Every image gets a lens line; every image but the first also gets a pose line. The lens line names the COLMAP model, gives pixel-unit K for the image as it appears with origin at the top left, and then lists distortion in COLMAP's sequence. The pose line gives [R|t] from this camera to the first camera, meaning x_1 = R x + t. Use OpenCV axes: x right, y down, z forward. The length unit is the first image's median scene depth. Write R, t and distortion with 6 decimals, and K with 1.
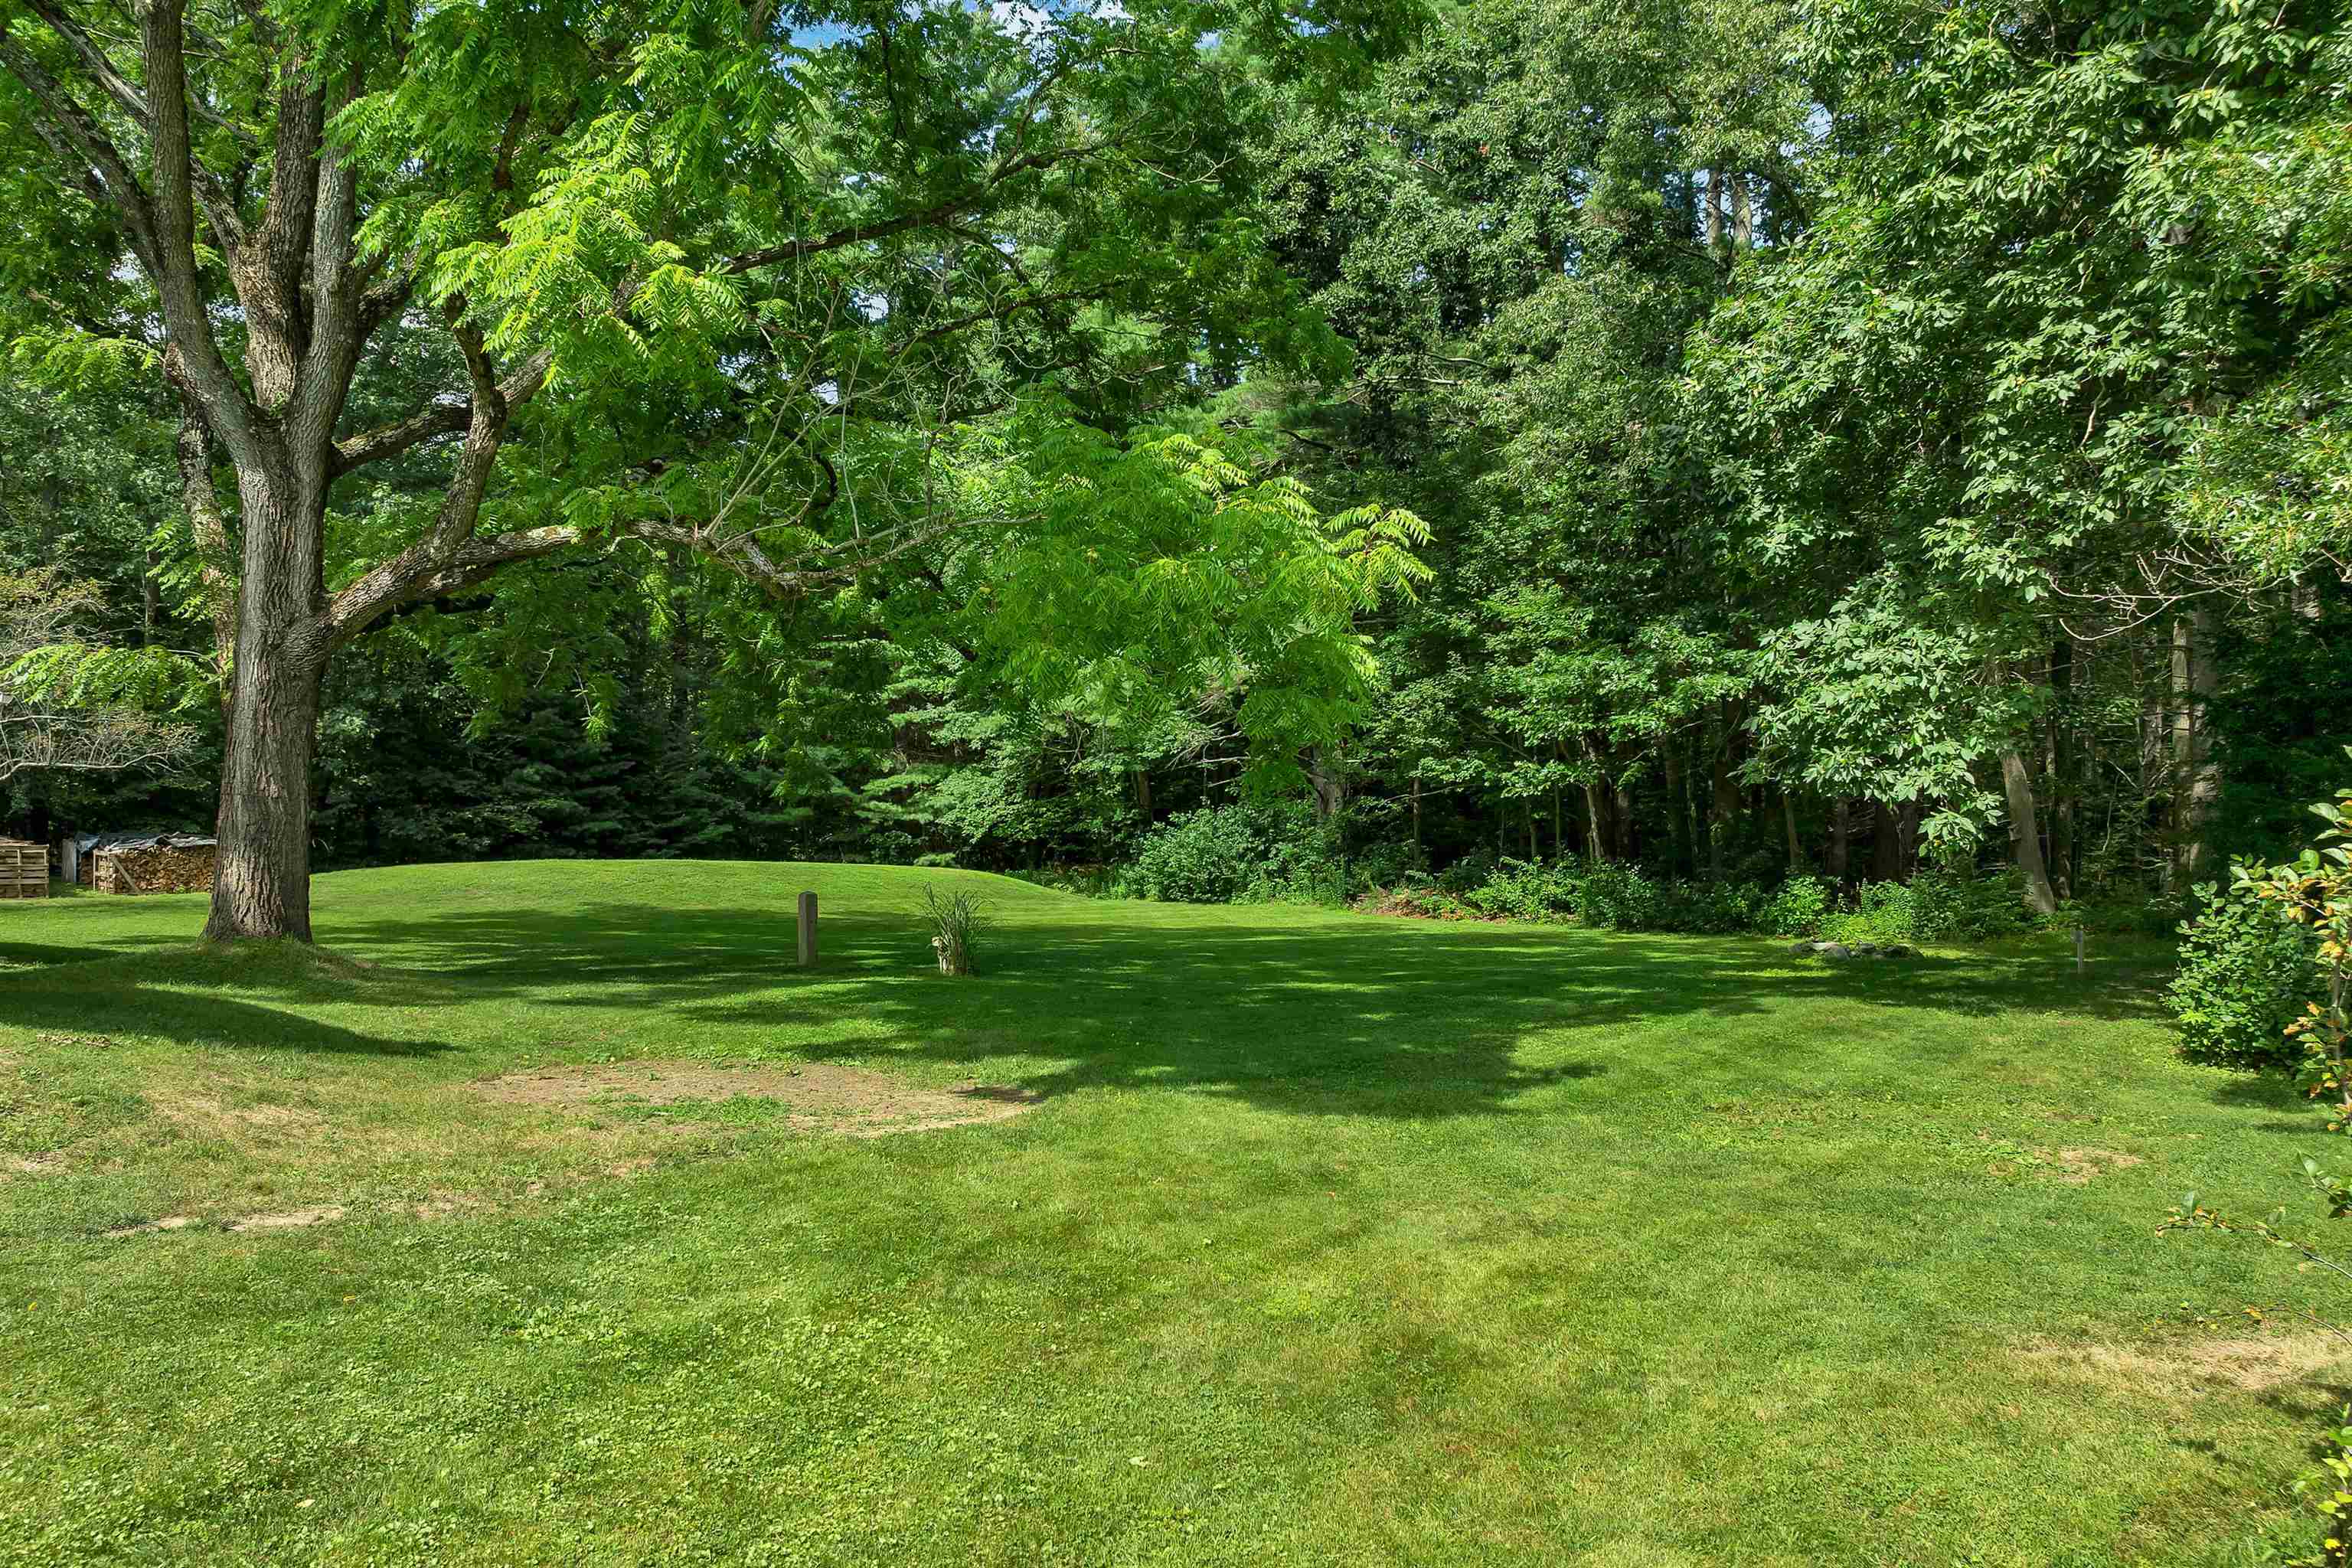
lens RADIAL K [[1721.5, 0, 1171.5], [0, 1721.5, 783.9], [0, 0, 1]] dist [-0.034824, -0.000216]
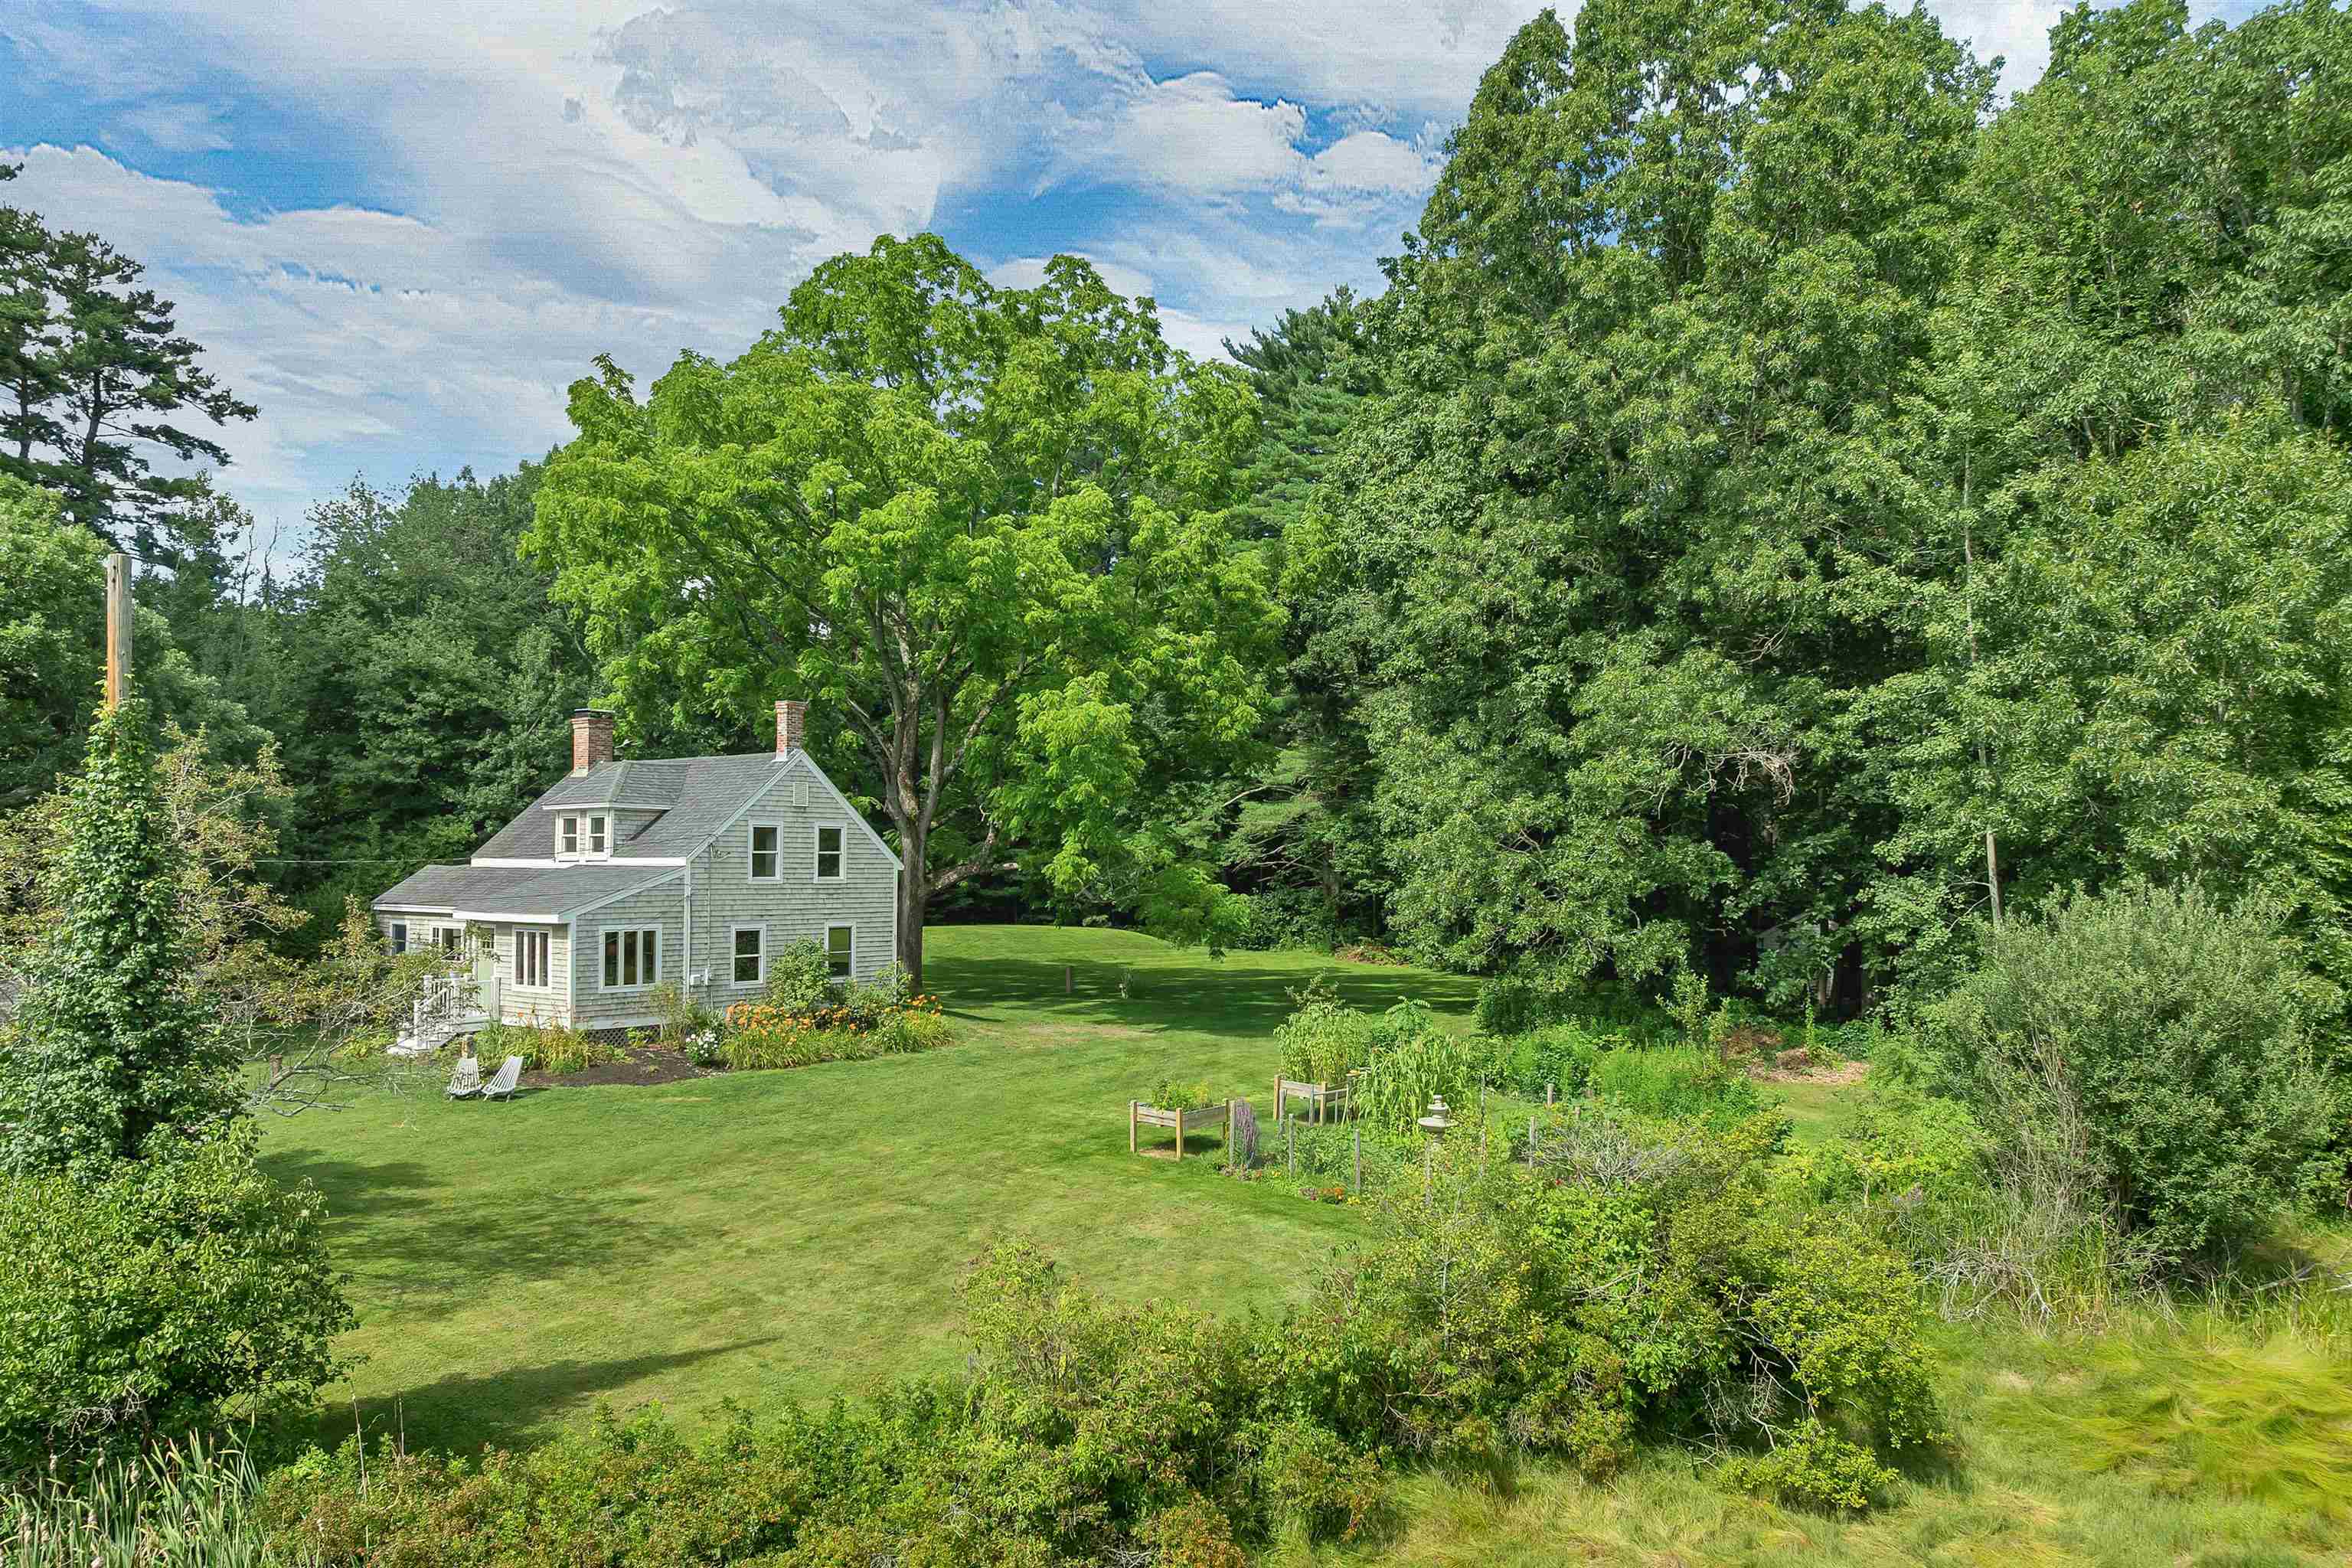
lens RADIAL K [[1721.5, 0, 1179.5], [0, 1721.5, 786.4], [0, 0, 1]] dist [-0.034824, -0.000216]
pose [[0.997832, -0.002501, -0.065762, 0.062545], [0.002518, 0.999997, 0.000167, -0.103352], [0.065762, -0.000332, 0.997835, -0.786656]]
